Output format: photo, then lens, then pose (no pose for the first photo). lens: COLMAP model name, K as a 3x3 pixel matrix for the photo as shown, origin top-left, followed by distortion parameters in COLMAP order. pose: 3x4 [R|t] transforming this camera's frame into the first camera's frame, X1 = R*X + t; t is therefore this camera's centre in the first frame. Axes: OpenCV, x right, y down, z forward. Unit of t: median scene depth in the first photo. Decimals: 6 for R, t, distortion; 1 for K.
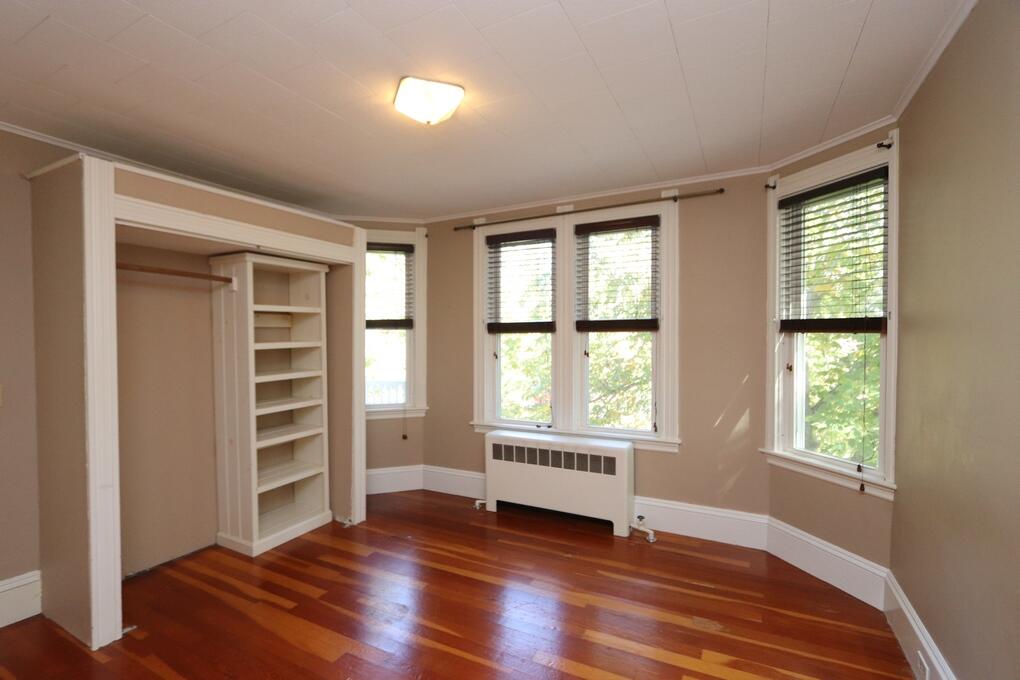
lens RADIAL K [[473.6, 0, 510.0], [0, 473.6, 340.0], [0, 0, 1]] dist [-0.021565, 0.000129]
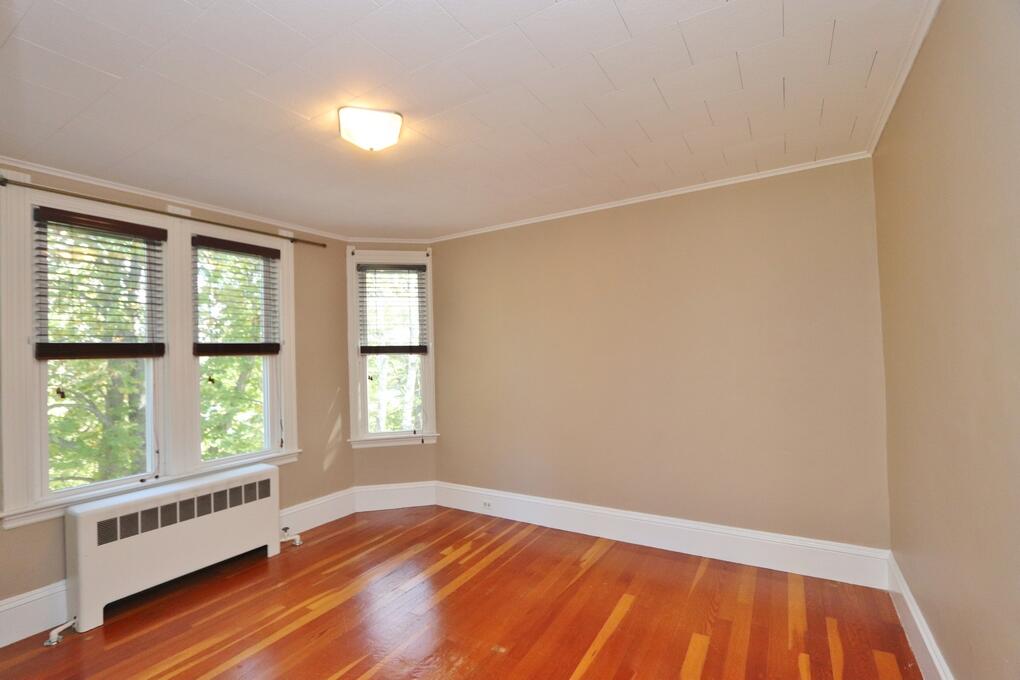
lens RADIAL K [[458.8, 0, 510.0], [0, 458.8, 340.0], [0, 0, 1]] dist [0.000962, -0.000138]
pose [[0.066146, 0.030126, 0.997355, -0.728983], [0.031638, 0.998978, -0.032274, -0.001817], [-0.997308, 0.033689, 0.065125, 0.403455]]
